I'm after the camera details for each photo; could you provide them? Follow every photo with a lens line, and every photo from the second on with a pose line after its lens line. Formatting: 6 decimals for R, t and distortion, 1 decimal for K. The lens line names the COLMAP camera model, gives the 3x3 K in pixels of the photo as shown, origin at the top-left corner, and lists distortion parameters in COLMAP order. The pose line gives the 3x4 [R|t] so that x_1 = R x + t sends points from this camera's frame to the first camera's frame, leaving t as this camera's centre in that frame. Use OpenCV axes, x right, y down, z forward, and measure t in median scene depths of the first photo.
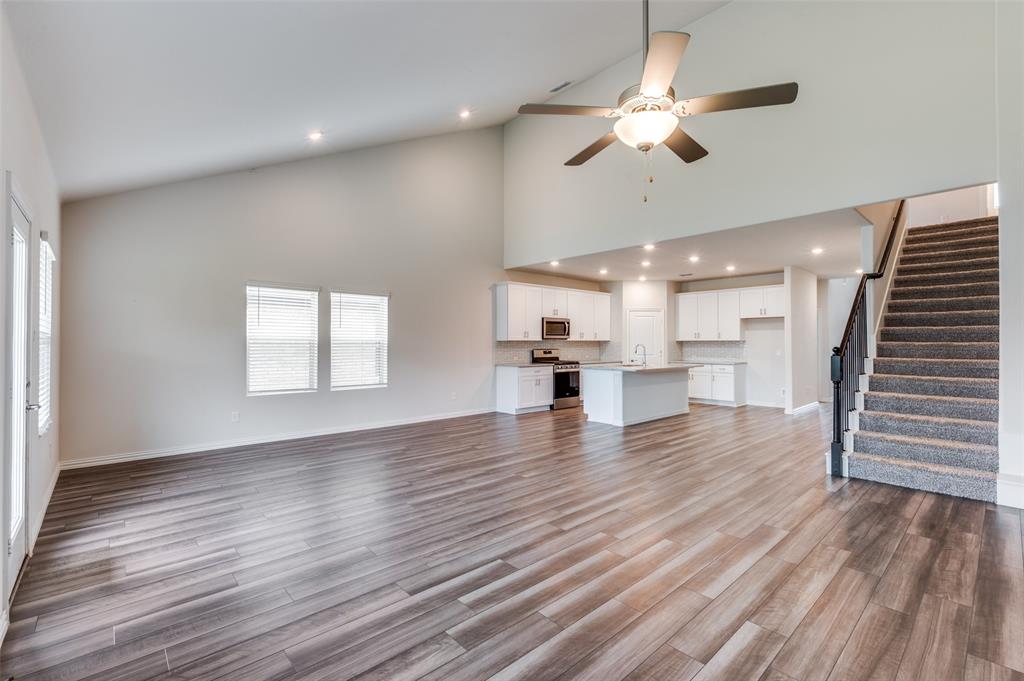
lens RADIAL K [[453.7, 0, 508.2], [0, 453.7, 339.4], [0, 0, 1]] dist [-0.001827, -0.000491]
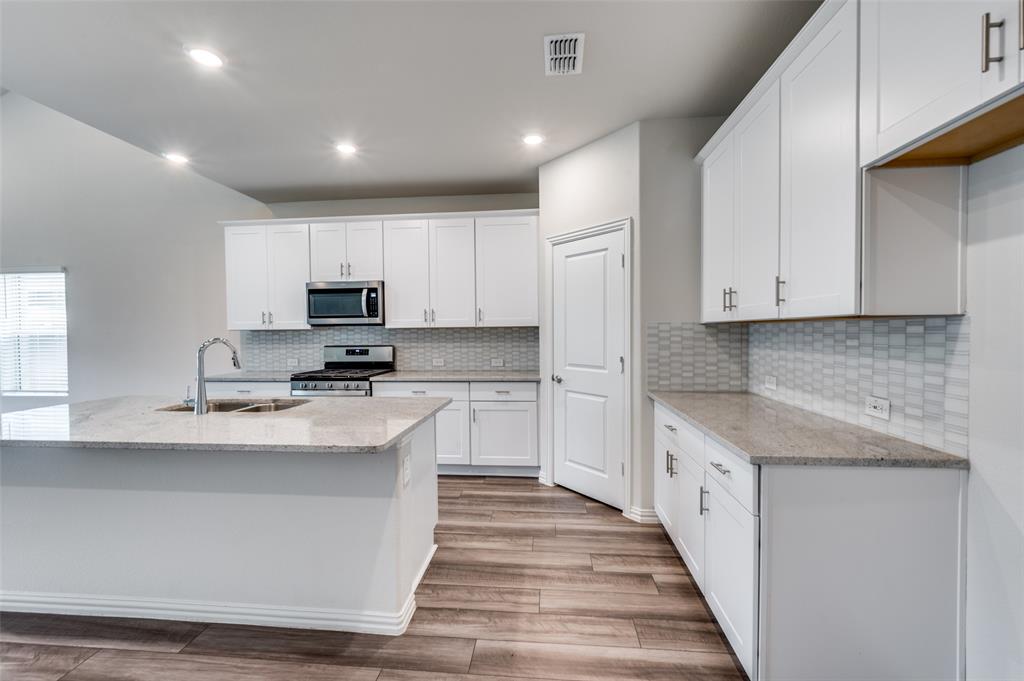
lens RADIAL K [[406.6, 0, 510.1], [0, 406.6, 339.1], [0, 0, 1]] dist [-0.000457, -0.000006]
pose [[0.680299, 0.006732, -0.732903, 0.573961], [0.015302, 0.999609, 0.023386, 0.006827], [0.732775, -0.027124, 0.679931, 0.885691]]
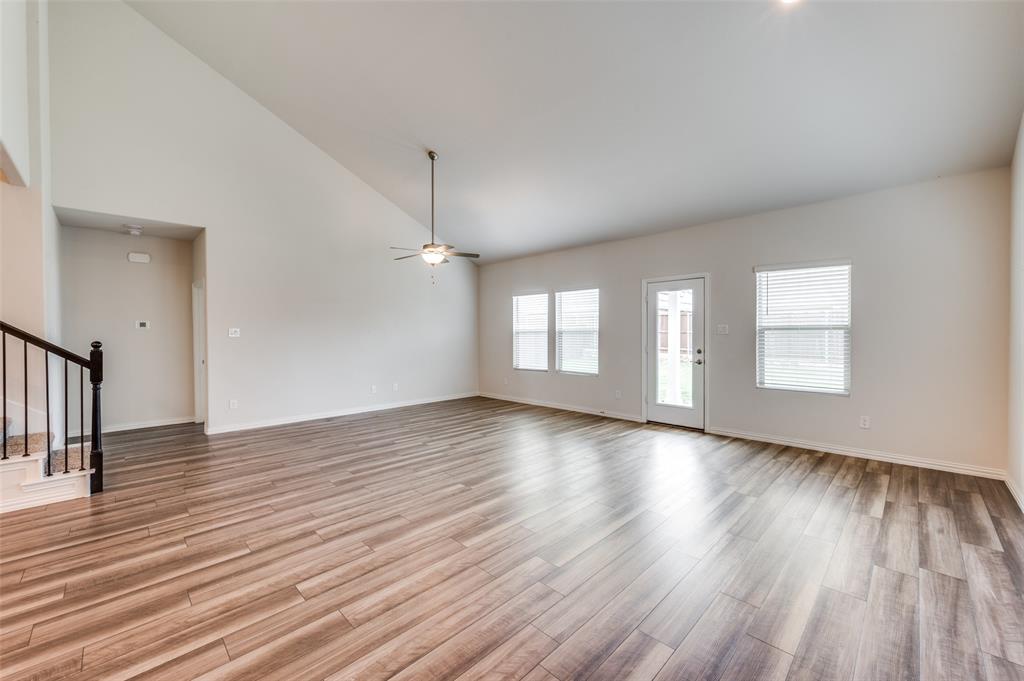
lens RADIAL K [[406.6, 0, 510.3], [0, 406.6, 336.5], [0, 0, 1]] dist [-0.000457, -0.000006]
pose [[-0.998654, 0.005422, -0.051587, -0.010468], [0.005520, 0.999983, -0.001764, 0.006310], [0.051577, -0.002047, -0.998667, 0.921513]]
